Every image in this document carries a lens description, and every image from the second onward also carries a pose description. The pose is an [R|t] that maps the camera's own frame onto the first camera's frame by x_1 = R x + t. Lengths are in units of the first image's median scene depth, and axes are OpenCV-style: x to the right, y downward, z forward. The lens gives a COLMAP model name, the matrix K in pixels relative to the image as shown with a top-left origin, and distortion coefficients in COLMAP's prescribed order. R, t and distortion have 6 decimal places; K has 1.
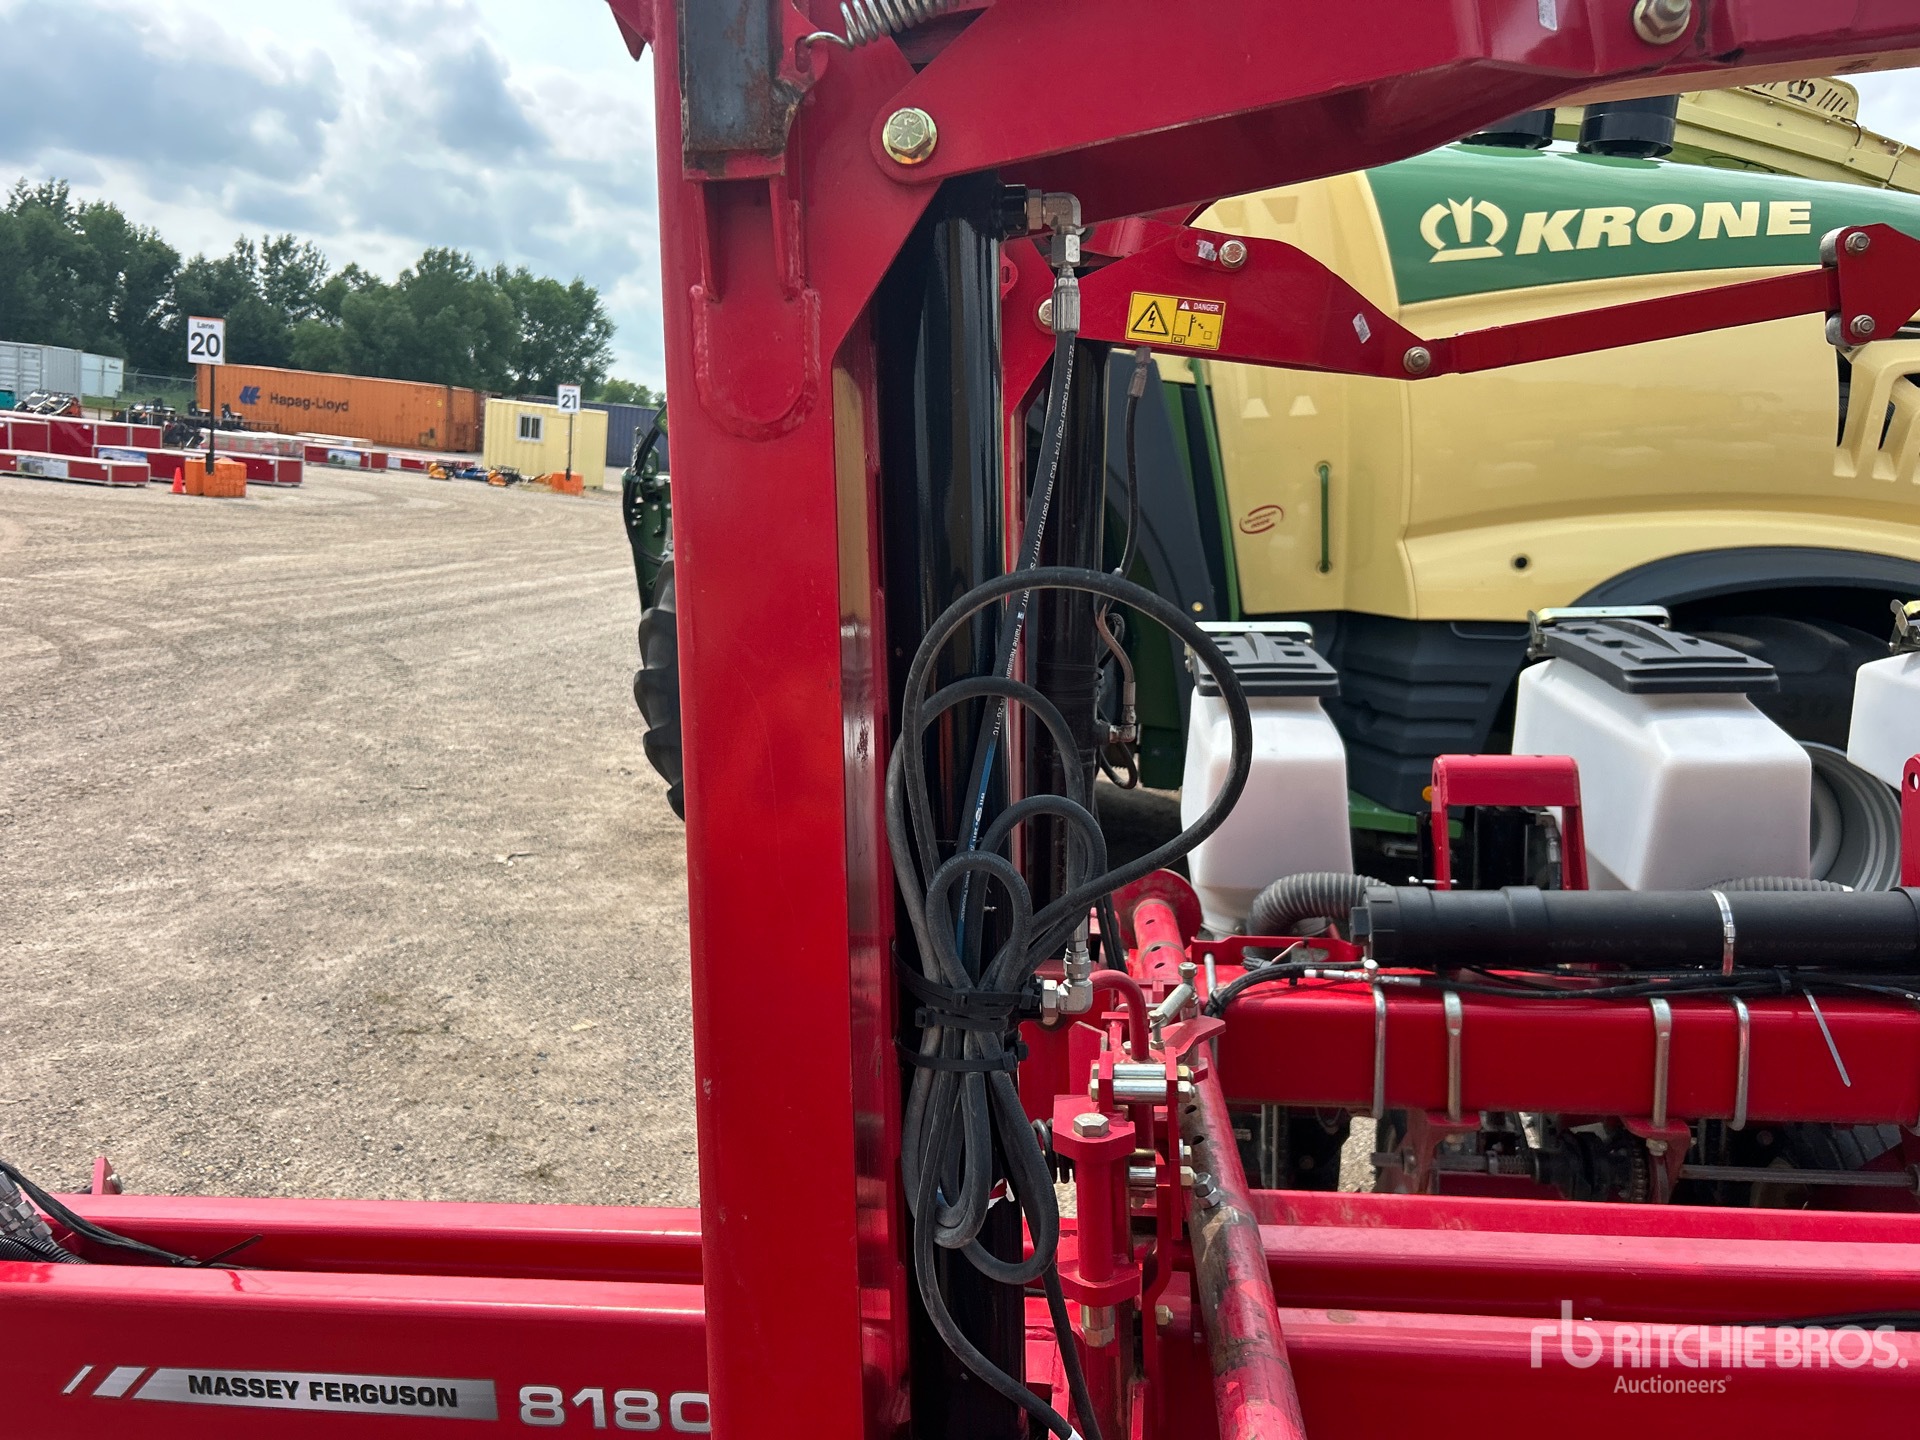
lens RADIAL K [[1489.4, 0, 958.4], [0, 1489.4, 708.9], [0, 0, 1]] dist [0.027996, -0.018428]
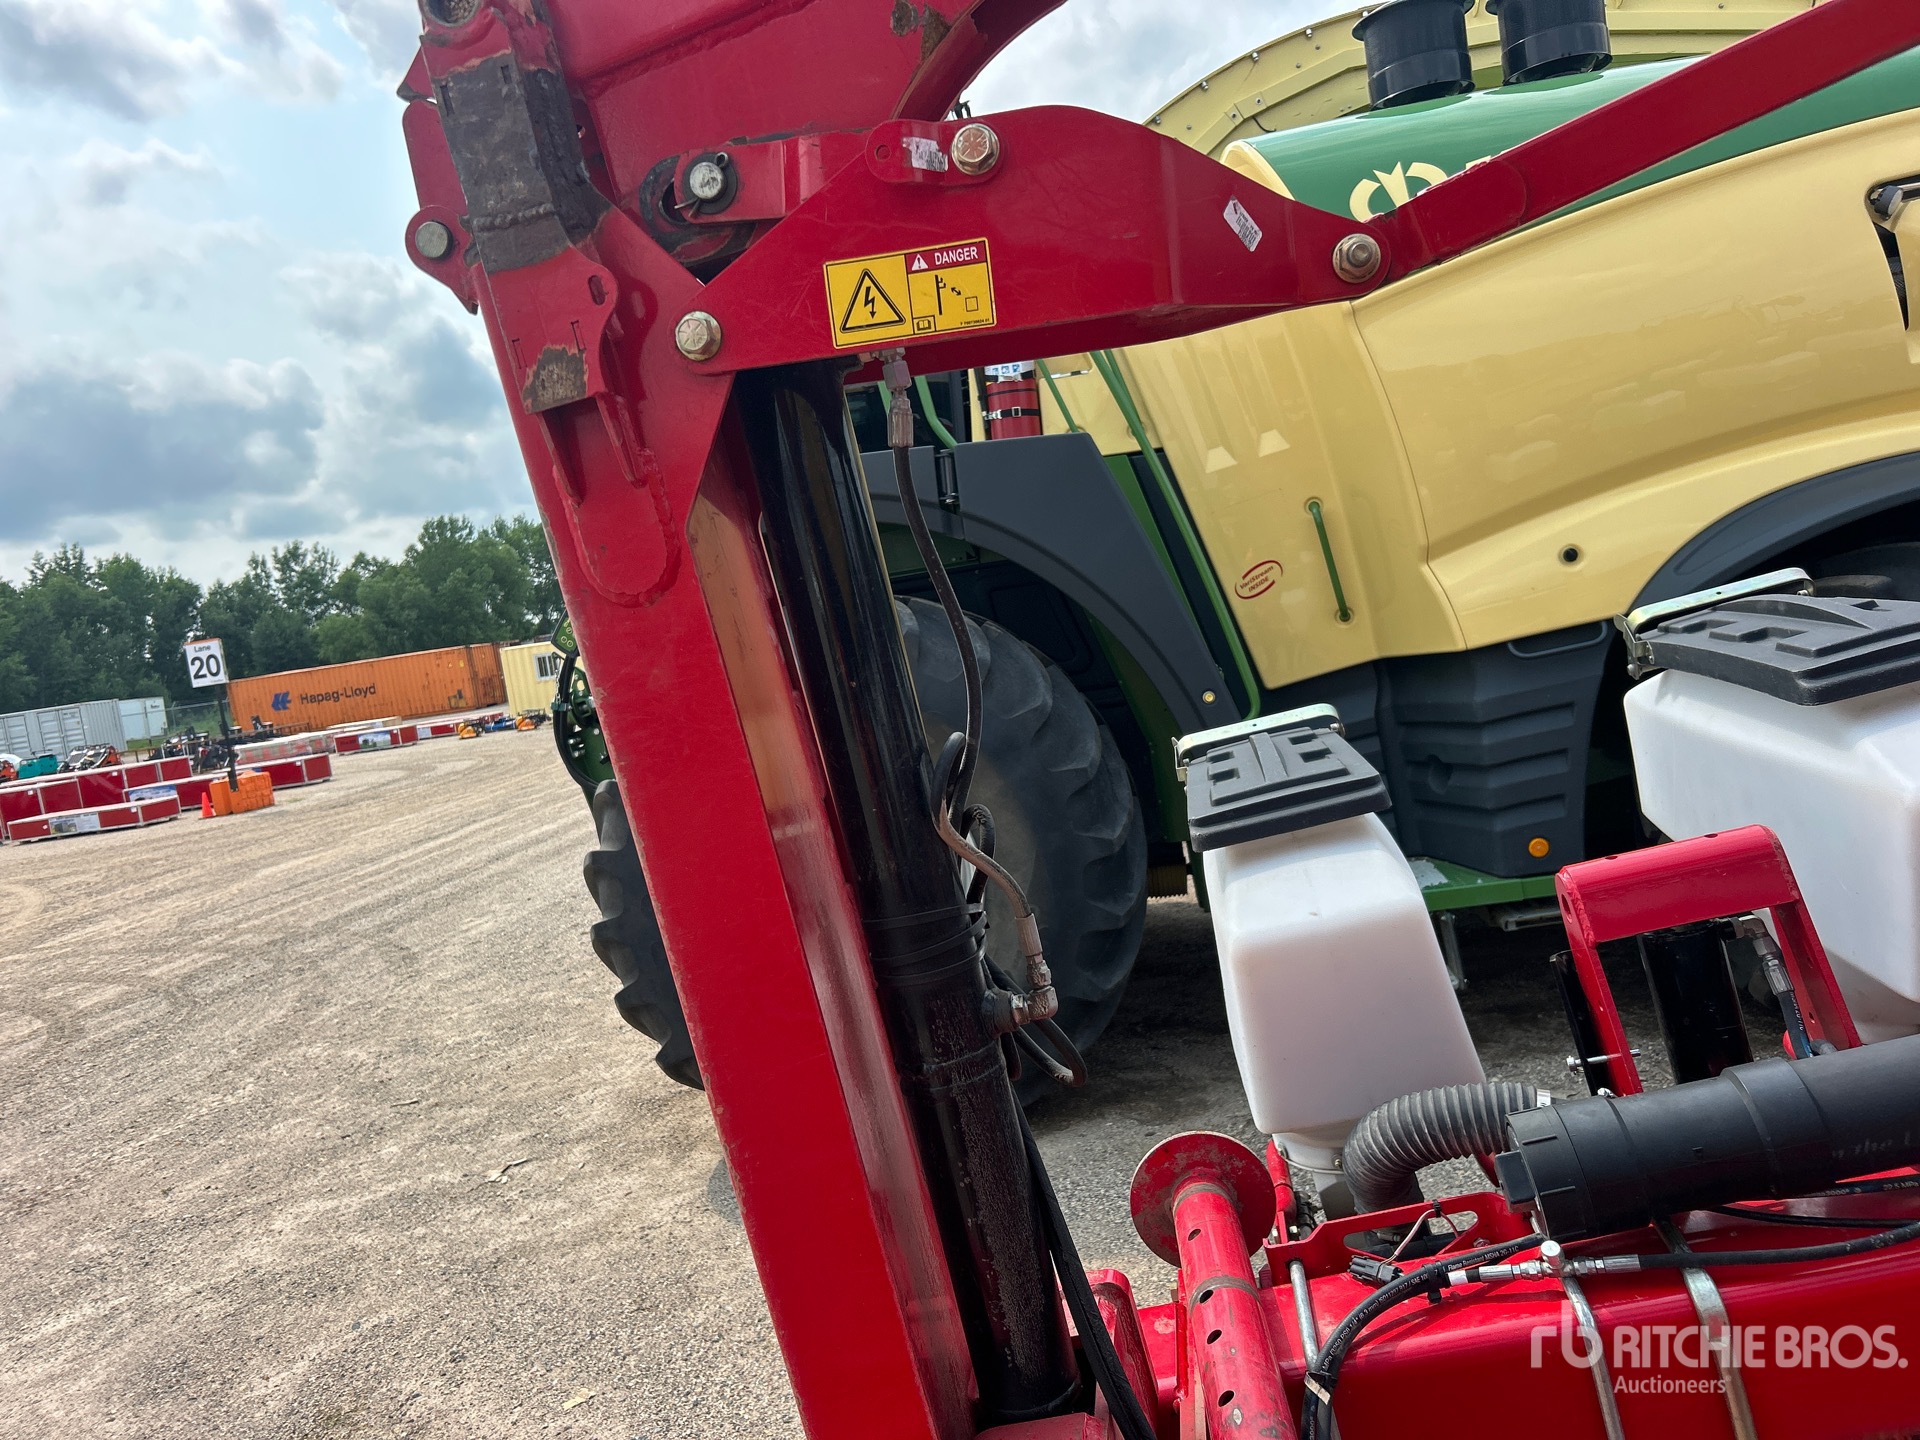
lens RADIAL K [[1454.8, 0, 968.6], [0, 1454.8, 727.6], [0, 0, 1]] dist [0.026295, -0.015413]
pose [[0.970091, -0.240333, -0.034102, 0.034448], [0.237182, 0.968369, -0.077499, -0.013391], [0.051649, 0.067093, 0.996409, 0.111262]]
